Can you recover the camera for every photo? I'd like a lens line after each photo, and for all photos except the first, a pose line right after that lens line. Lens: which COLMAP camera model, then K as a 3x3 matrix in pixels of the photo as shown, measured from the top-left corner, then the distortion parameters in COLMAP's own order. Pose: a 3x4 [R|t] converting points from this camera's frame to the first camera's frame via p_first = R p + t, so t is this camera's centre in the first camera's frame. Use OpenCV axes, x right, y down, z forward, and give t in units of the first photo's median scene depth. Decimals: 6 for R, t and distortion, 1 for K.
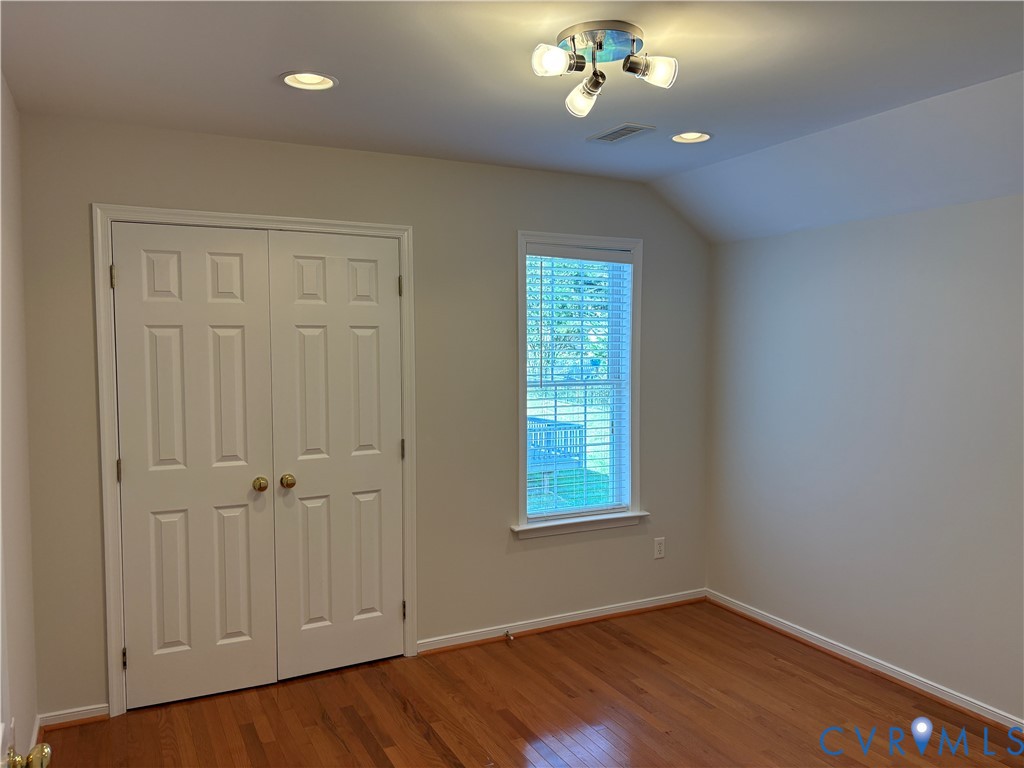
lens RADIAL K [[777.0, 0, 508.4], [0, 777.0, 383.1], [0, 0, 1]] dist [0.033786, -0.039992]
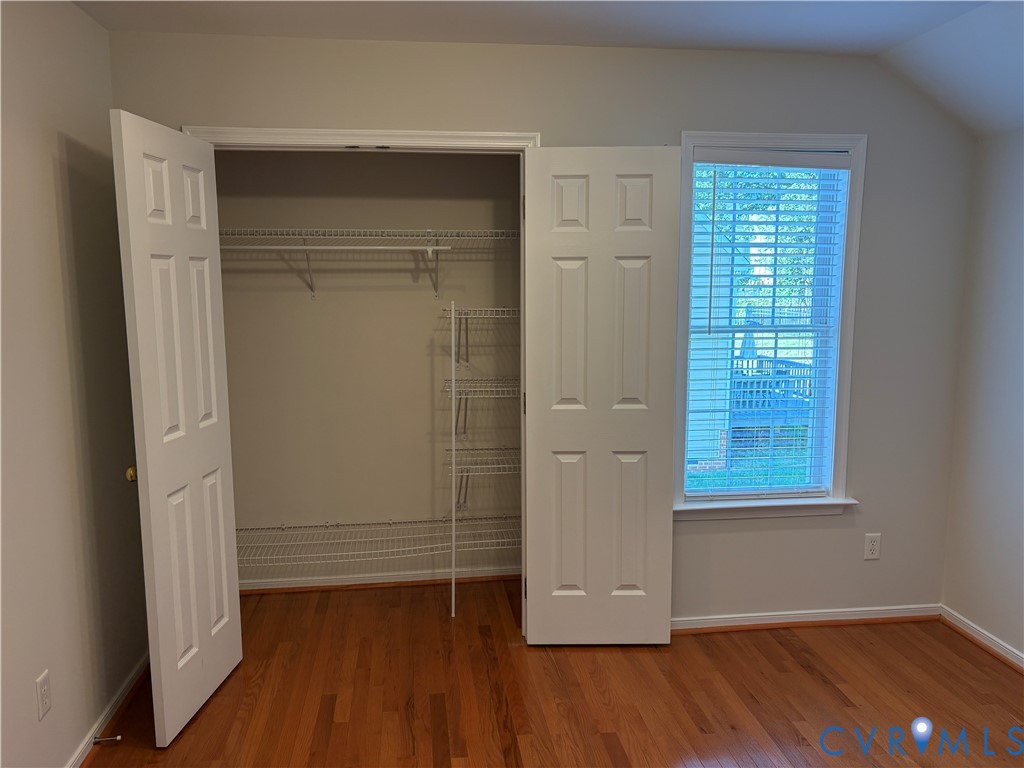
lens RADIAL K [[777.0, 0, 514.6], [0, 777.0, 384.0], [0, 0, 1]] dist [0.033786, -0.039992]
pose [[0.939342, 0.047325, -0.339701, 0.136292], [-0.017145, 0.995676, 0.091302, -0.014056], [0.342553, -0.079939, 0.936092, 0.200523]]
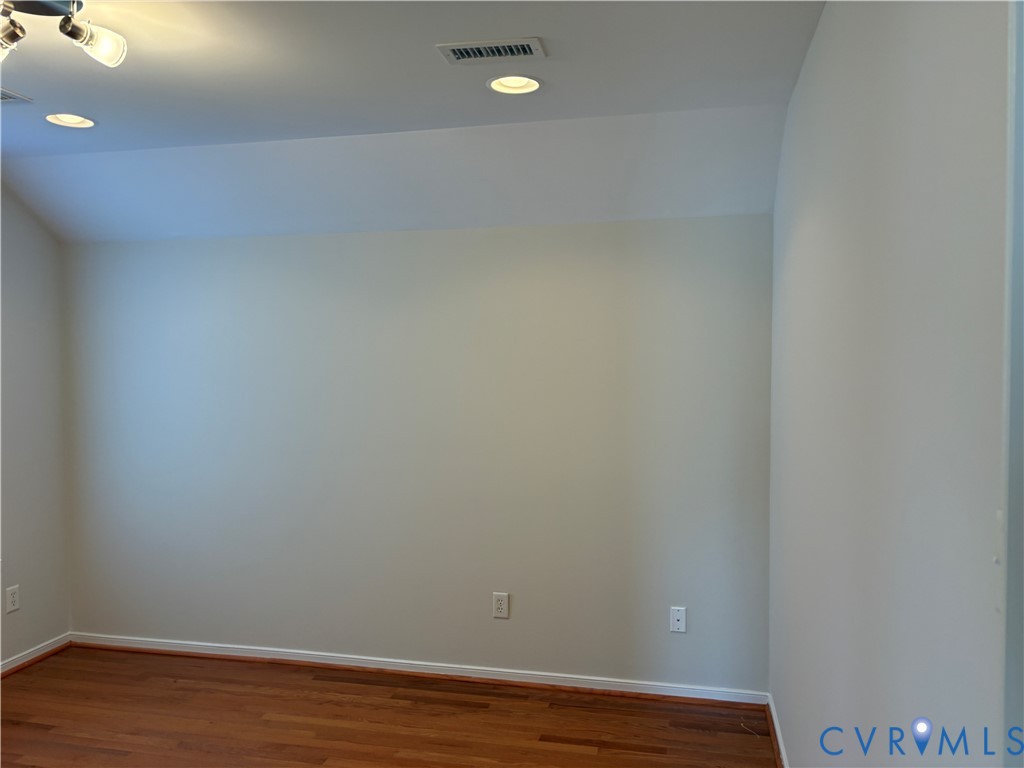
lens RADIAL K [[777.0, 0, 513.0], [0, 777.0, 388.1], [0, 0, 1]] dist [0.033786, -0.039992]
pose [[0.633352, -0.036716, 0.772992, -0.124824], [0.043062, 0.998998, 0.012168, -0.002032], [-0.772665, 0.025580, 0.634299, 0.054163]]
